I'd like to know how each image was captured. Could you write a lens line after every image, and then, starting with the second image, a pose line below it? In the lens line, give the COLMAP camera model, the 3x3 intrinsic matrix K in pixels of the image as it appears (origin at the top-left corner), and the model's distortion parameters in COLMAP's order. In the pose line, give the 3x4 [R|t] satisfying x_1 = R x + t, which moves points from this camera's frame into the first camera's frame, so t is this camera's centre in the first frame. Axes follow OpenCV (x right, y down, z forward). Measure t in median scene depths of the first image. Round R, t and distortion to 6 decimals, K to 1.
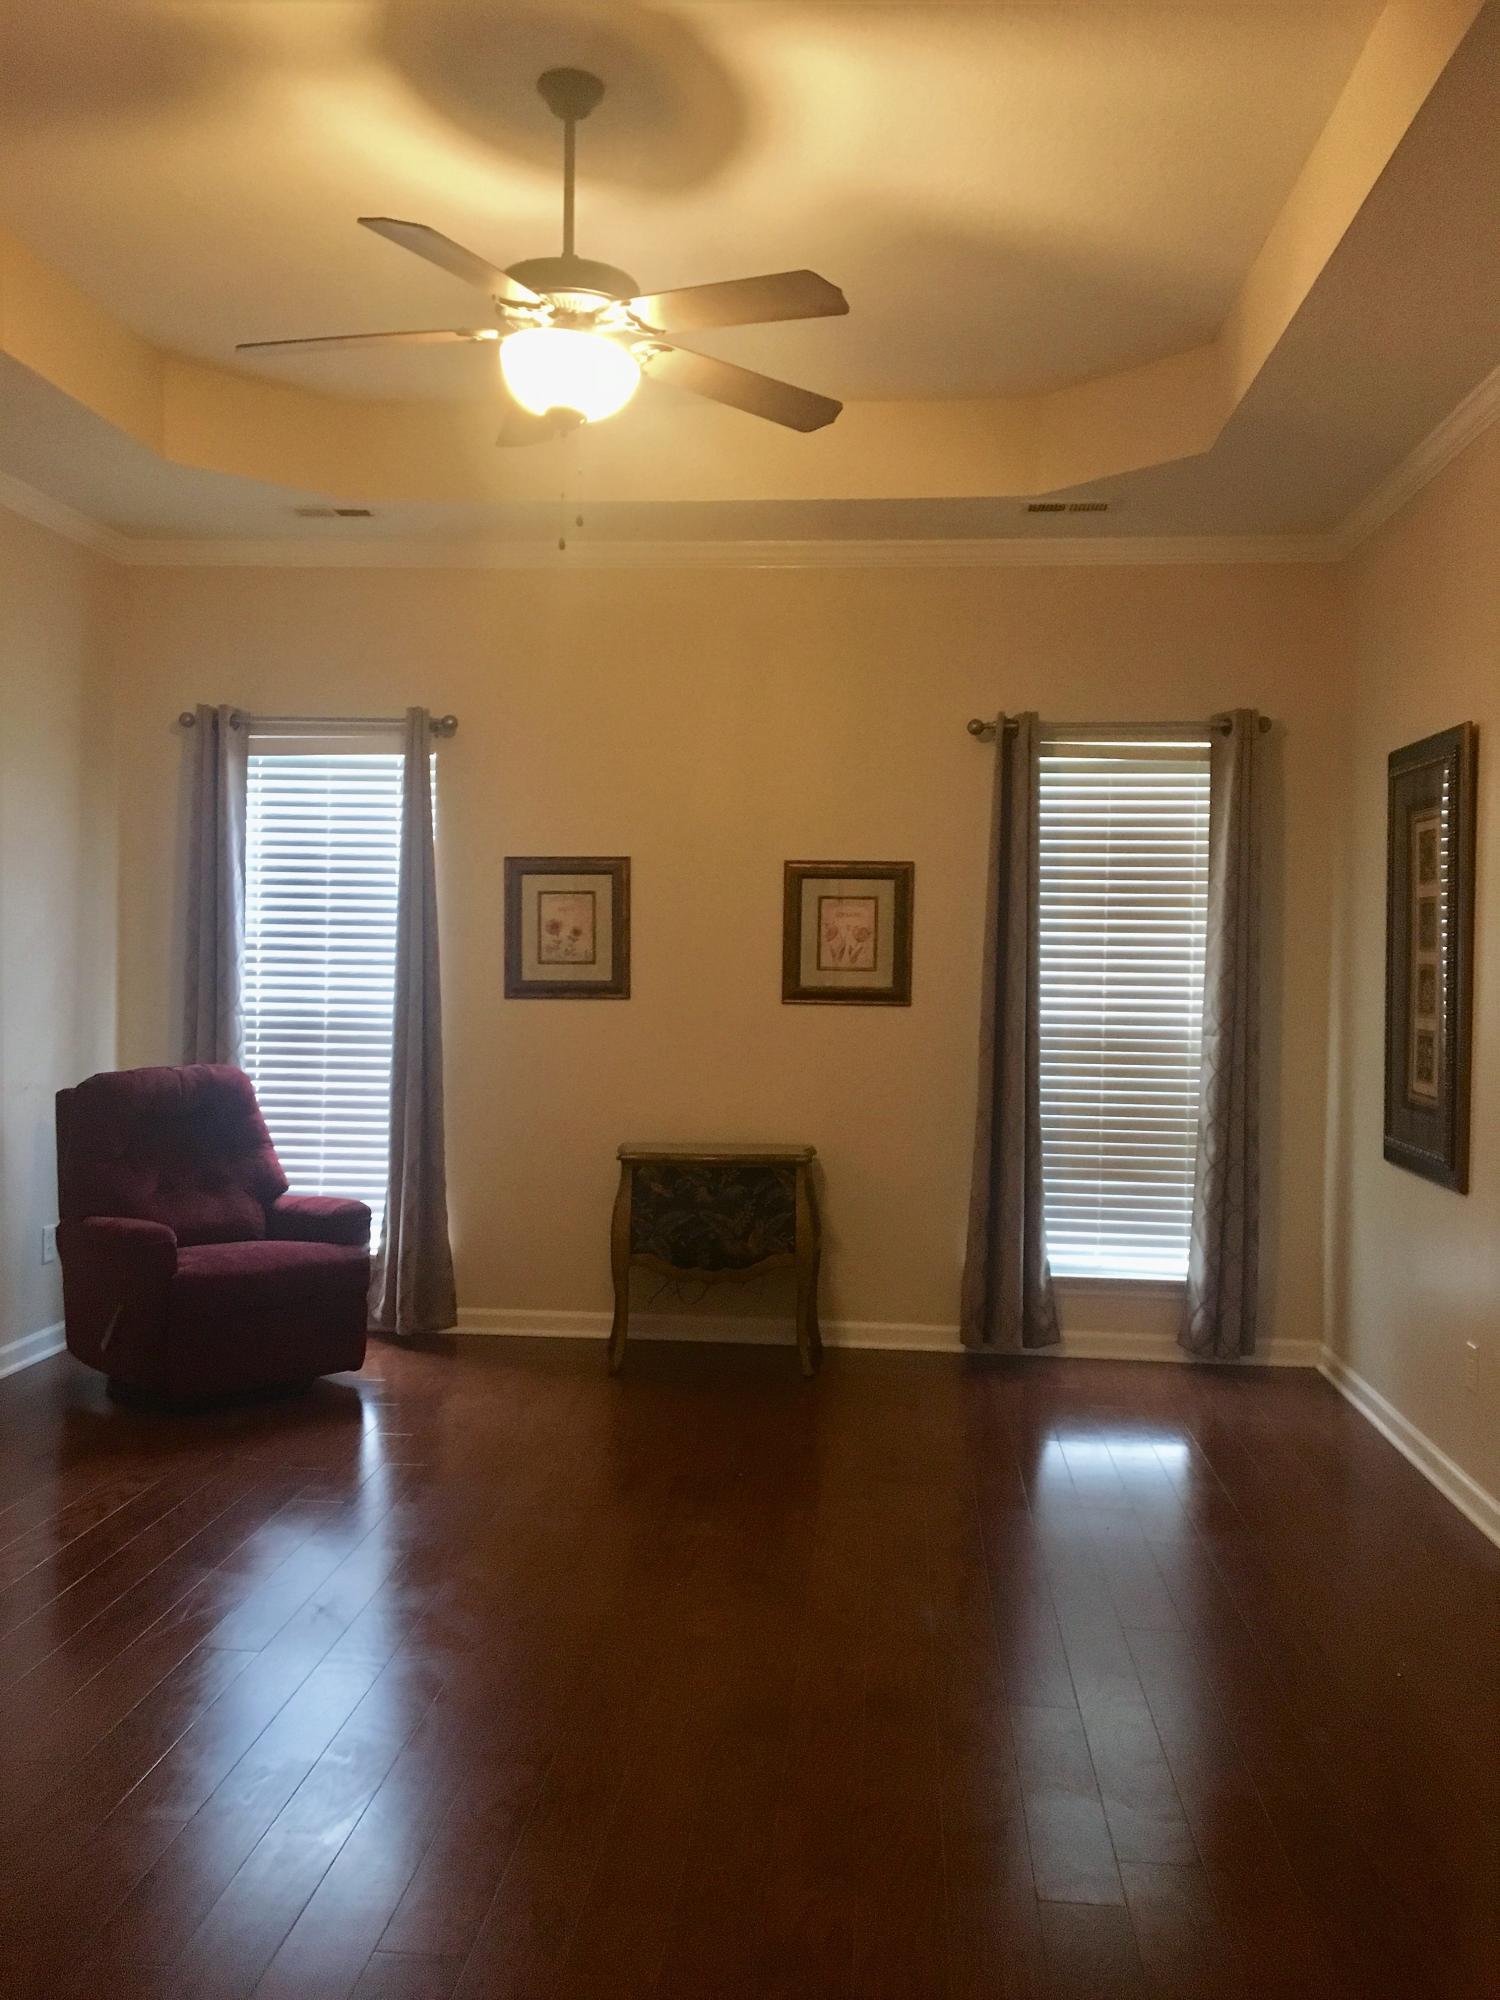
lens RADIAL K [[1684.3, 0, 750.0], [0, 1684.3, 1000.0], [0, 0, 1]] dist [0.009182, 0.000614]
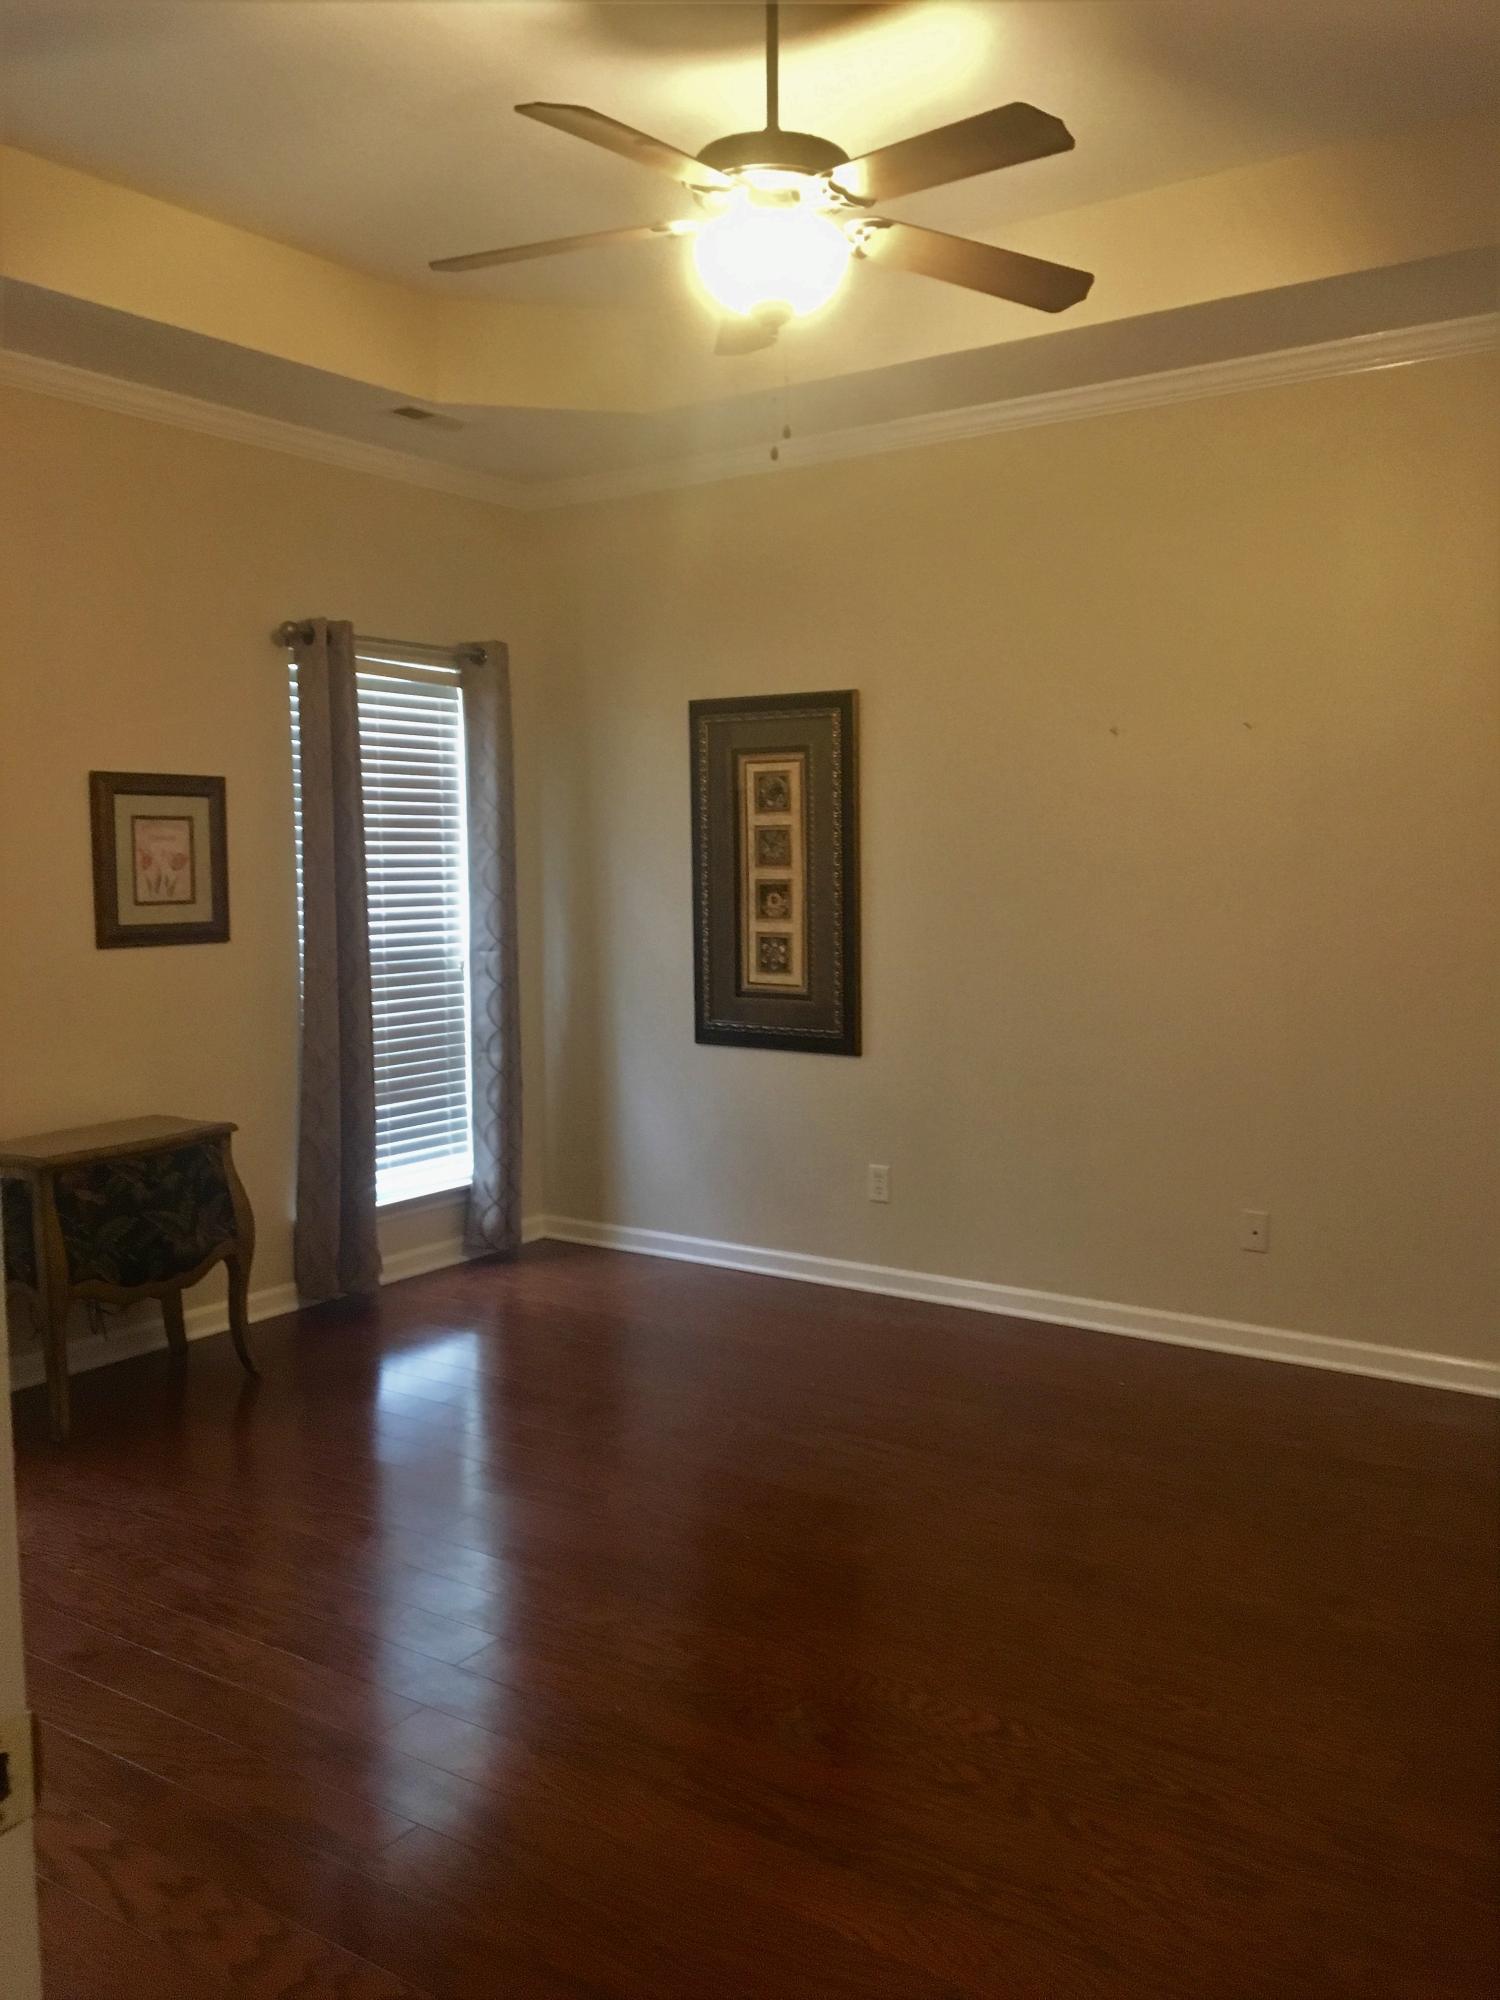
lens RADIAL K [[1666.3, 0, 750.4], [0, 1666.3, 976.7], [0, 0, 1]] dist [0.065290, 0.000389]
pose [[0.486637, -0.084859, 0.869473, -0.549945], [0.038319, 0.996387, 0.075799, -0.034766], [-0.872764, -0.003570, 0.488130, 0.337487]]
